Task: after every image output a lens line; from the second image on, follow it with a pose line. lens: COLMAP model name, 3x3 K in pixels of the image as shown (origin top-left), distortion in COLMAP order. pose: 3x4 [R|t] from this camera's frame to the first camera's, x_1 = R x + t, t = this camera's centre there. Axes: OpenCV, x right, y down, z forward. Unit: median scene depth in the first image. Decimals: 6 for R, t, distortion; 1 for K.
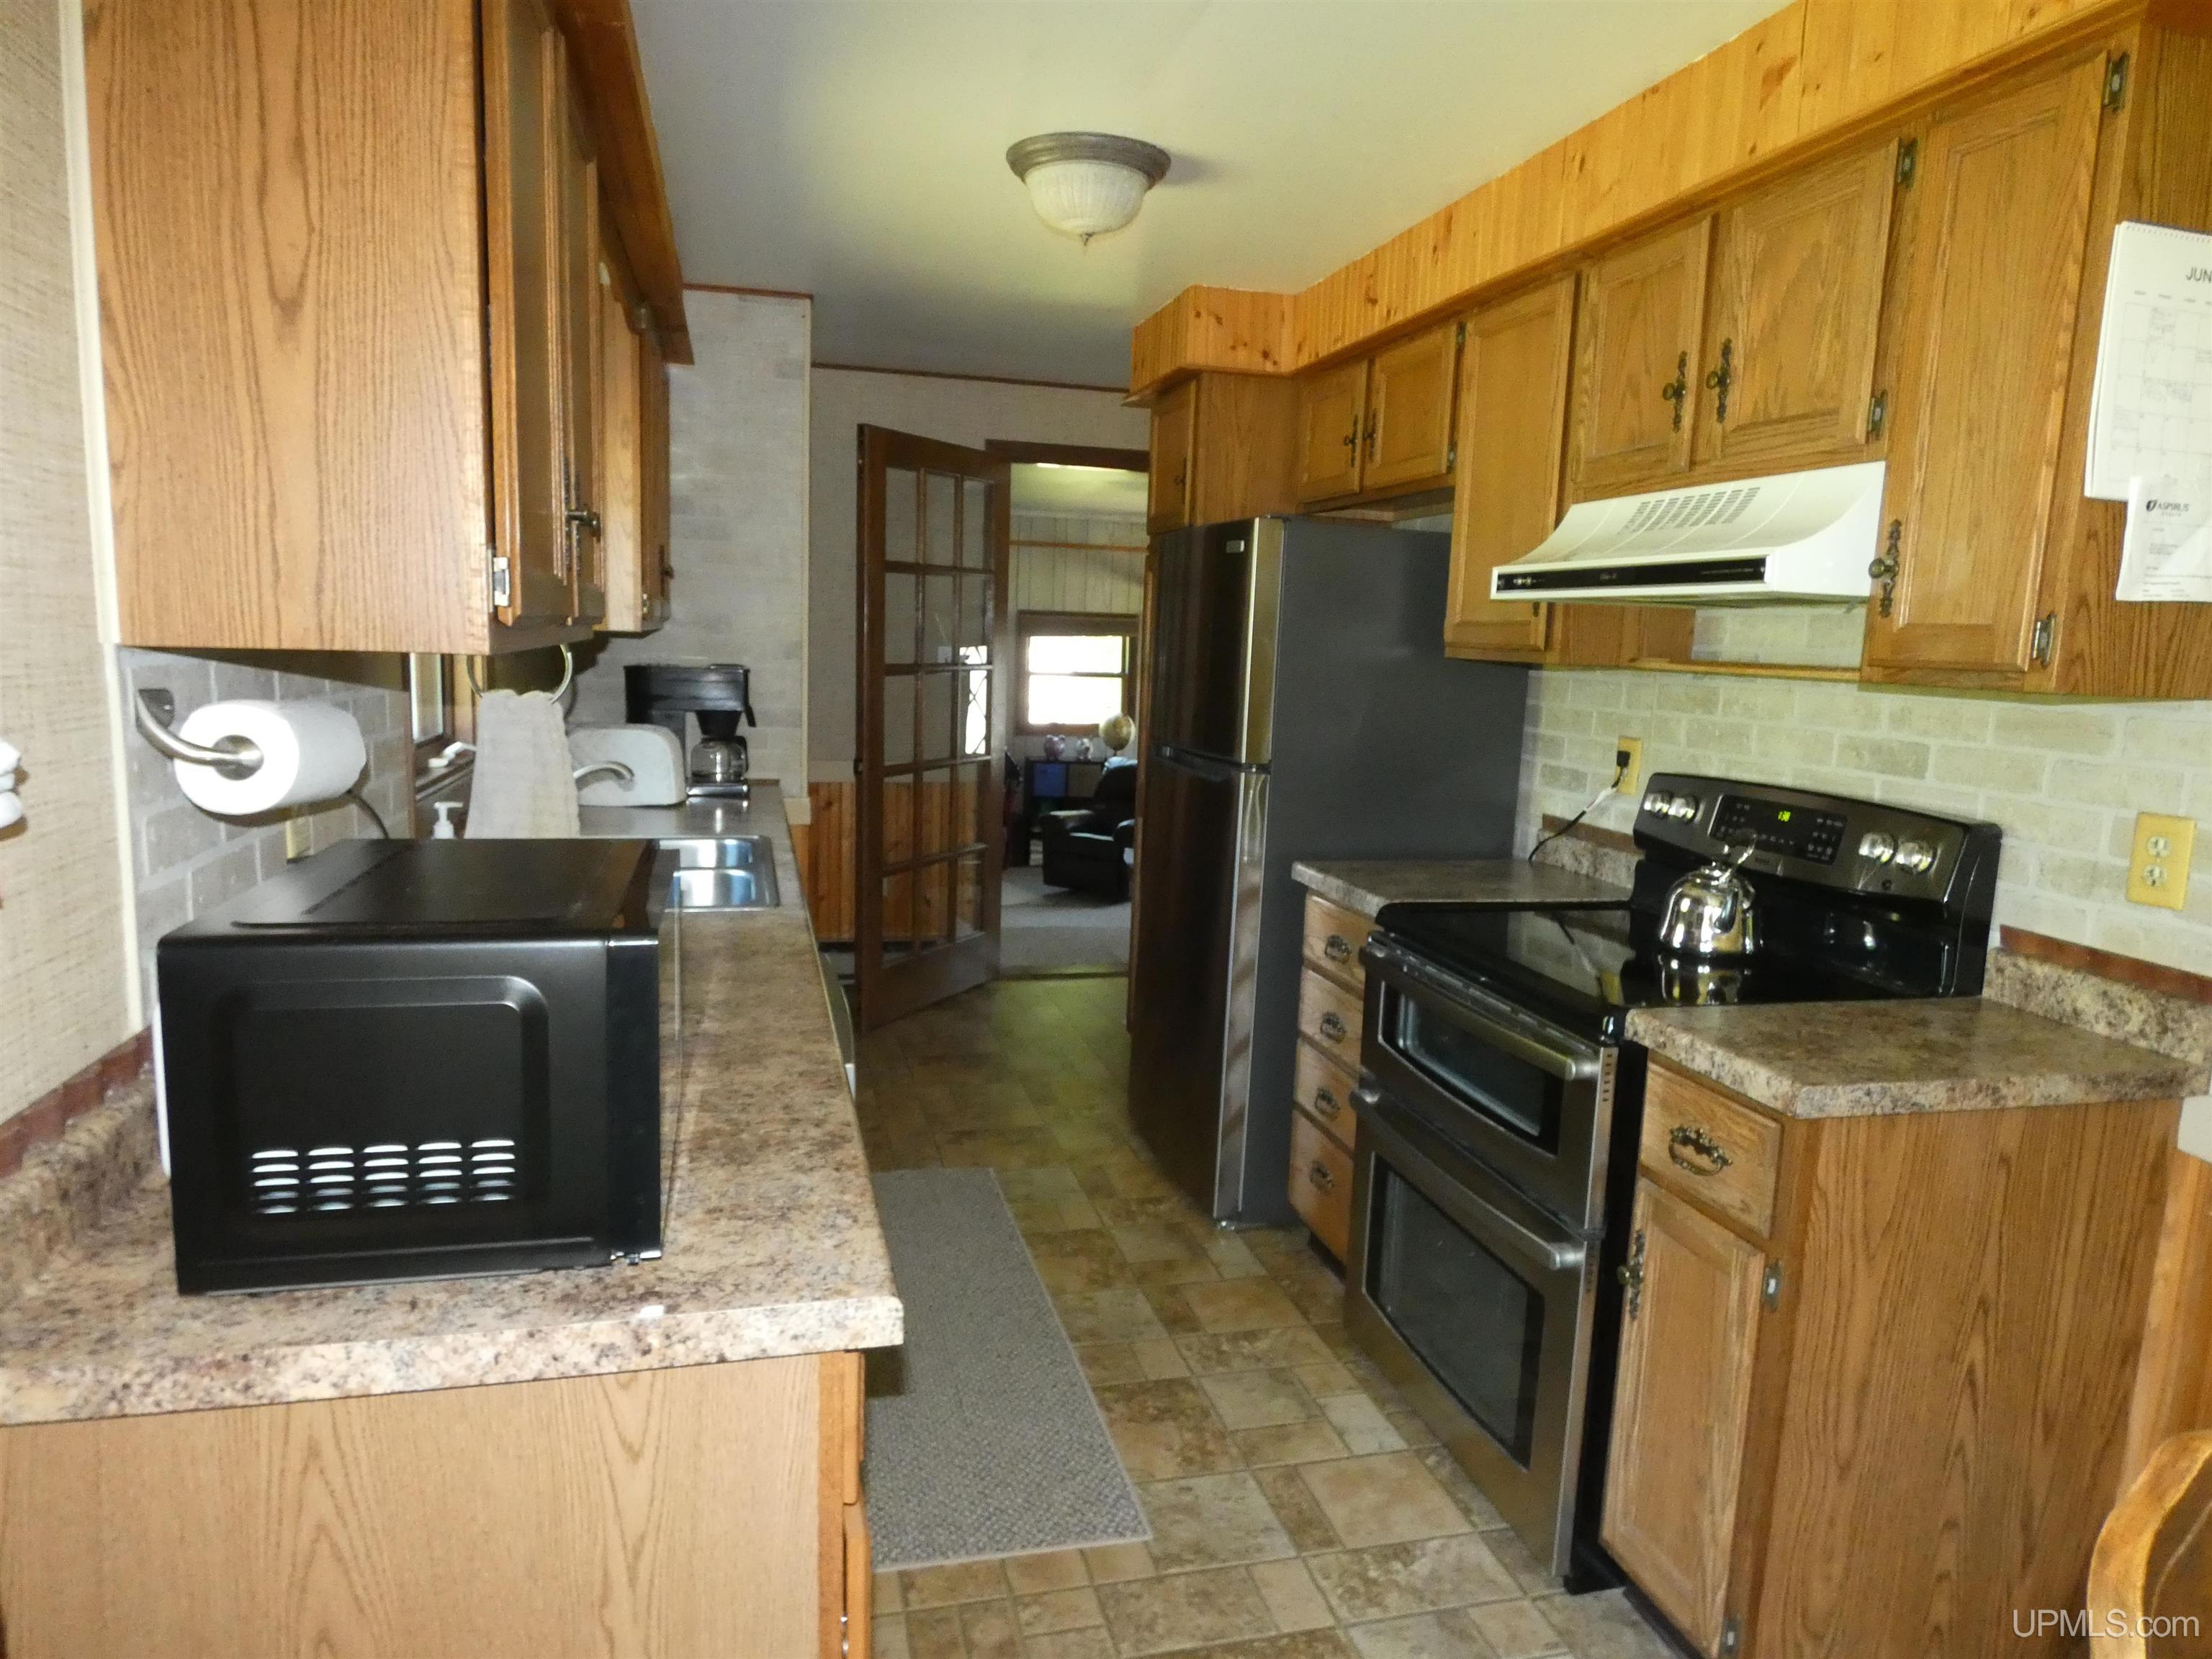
lens RADIAL K [[1415.4, 0, 1092.7], [0, 1415.4, 821.1], [0, 0, 1]] dist [0.001962, -0.009703]
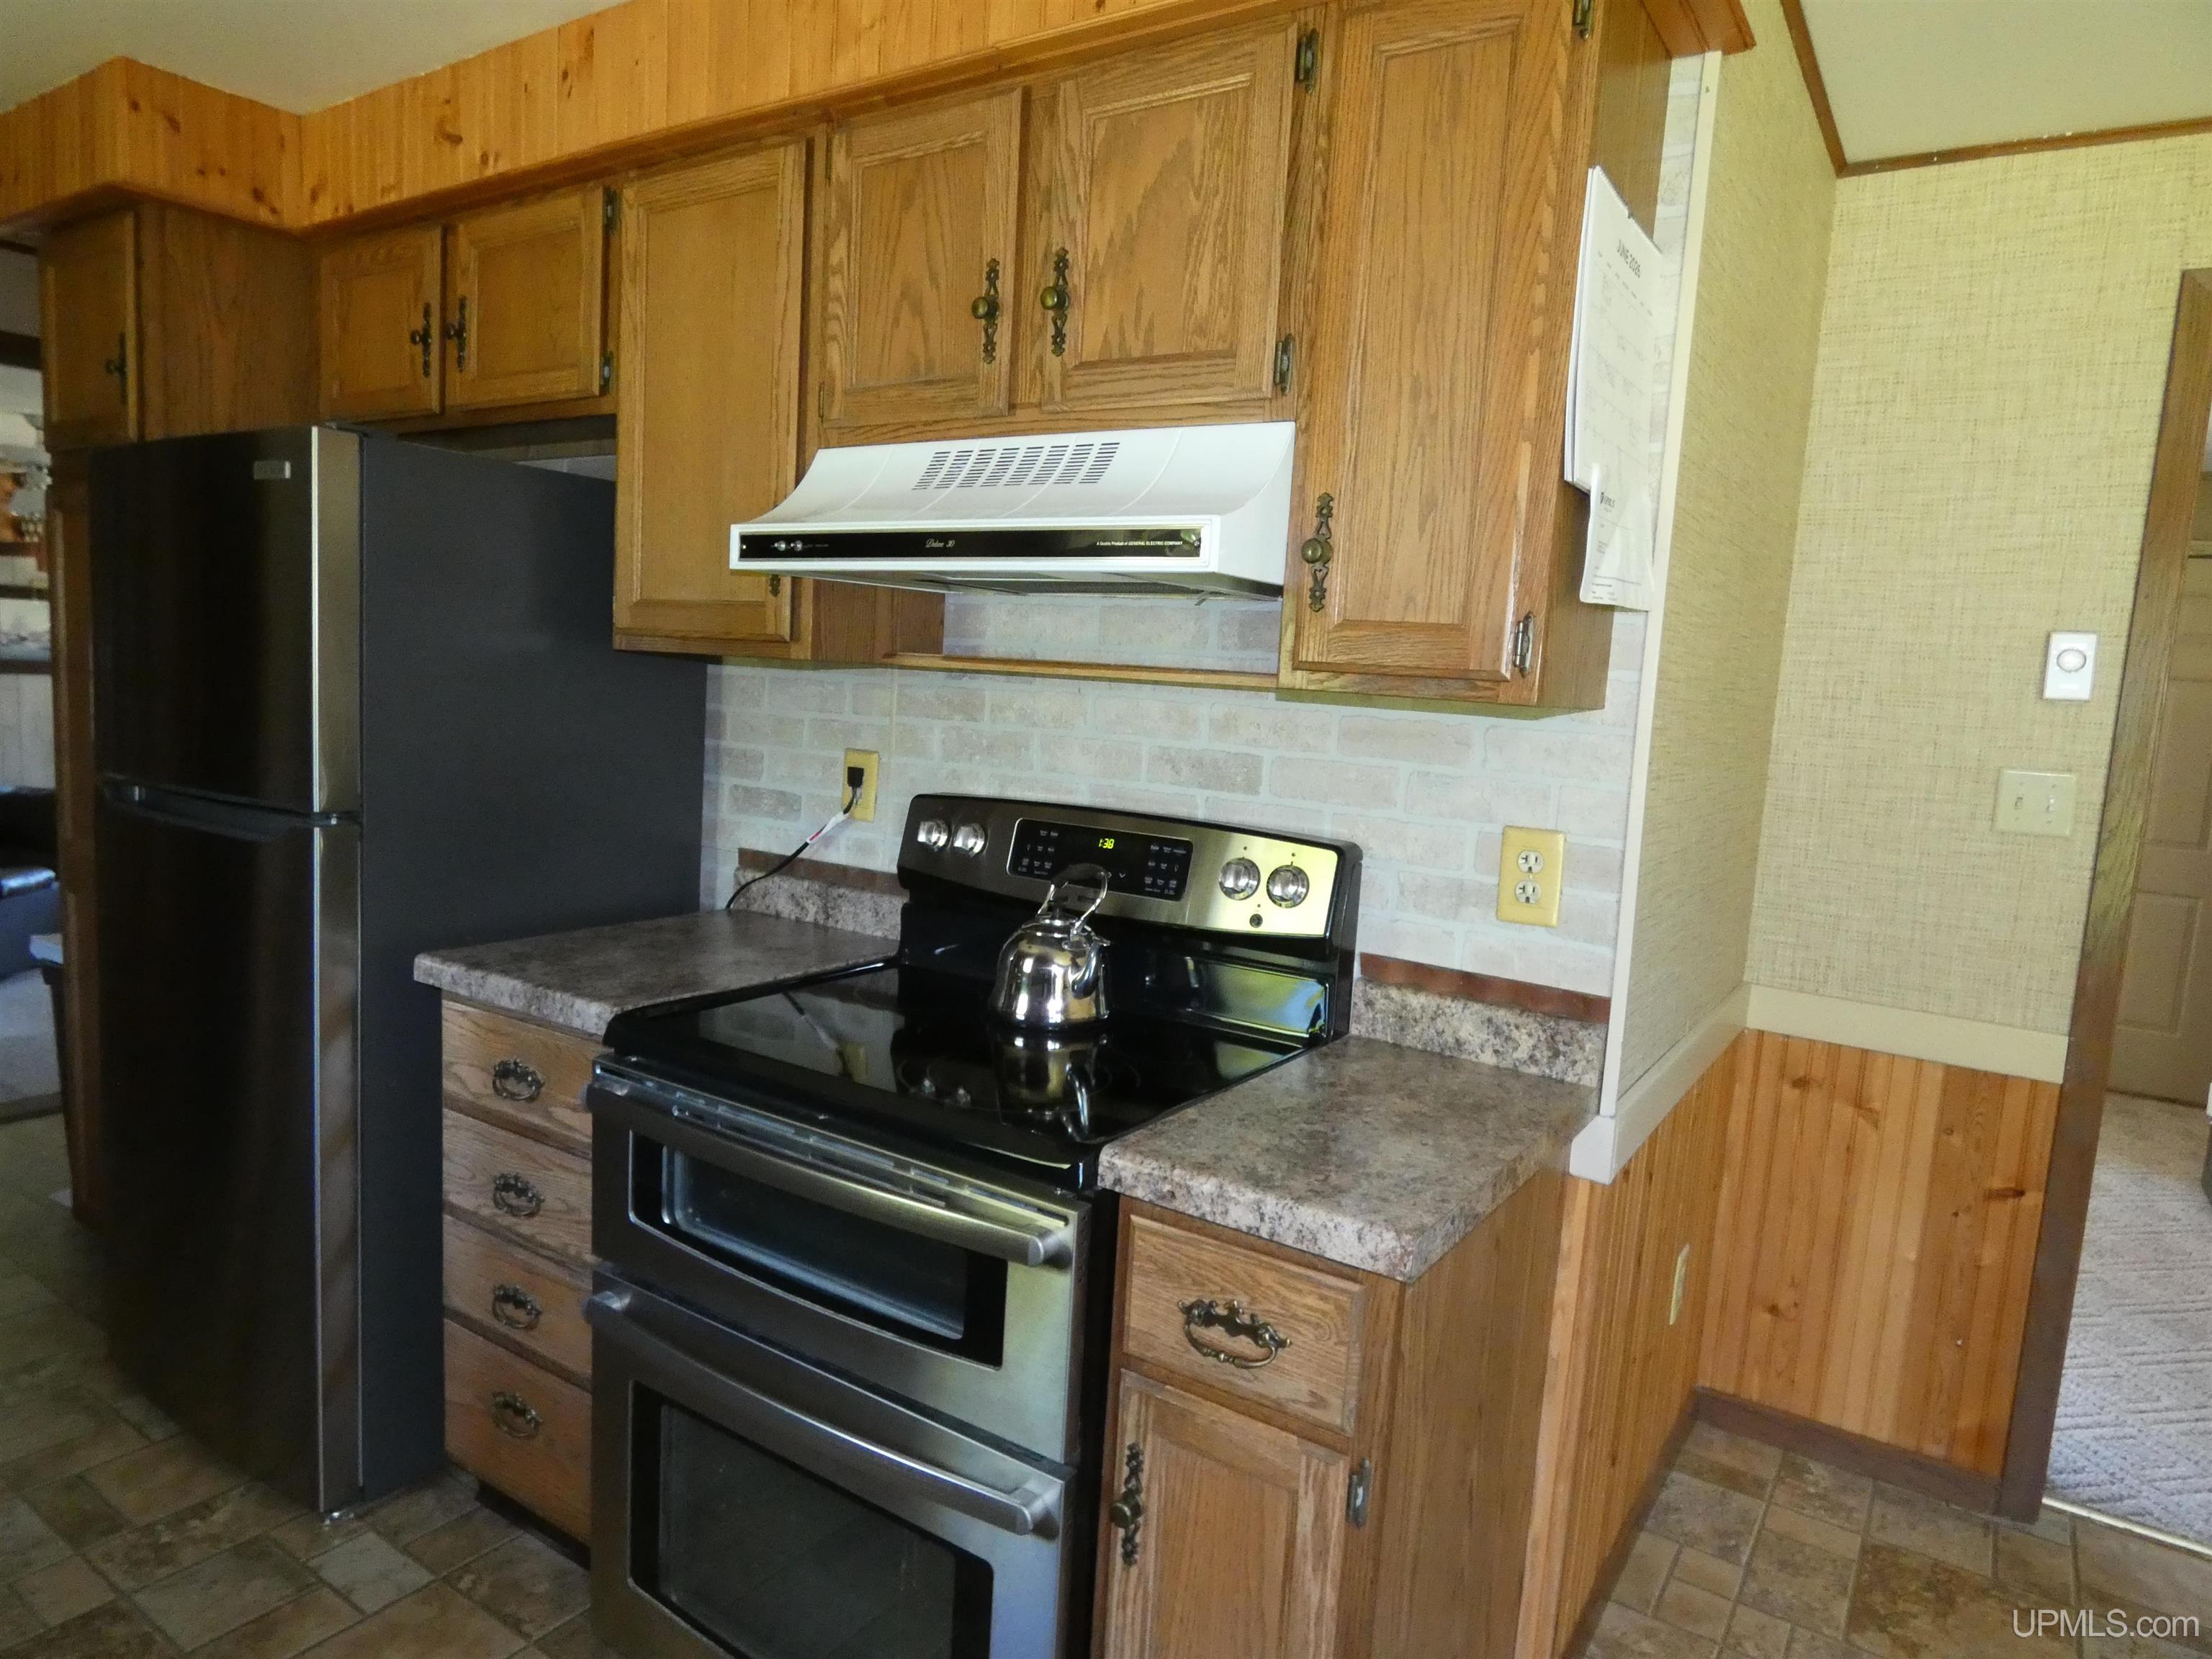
lens RADIAL K [[1415.4, 0, 1086.1], [0, 1415.4, 819.1], [0, 0, 1]] dist [0.001962, -0.009703]
pose [[0.749155, -0.072407, 0.658425, -0.073170], [0.064878, 0.997249, 0.035849, -0.049771], [-0.659210, 0.015861, 0.751792, 0.377709]]
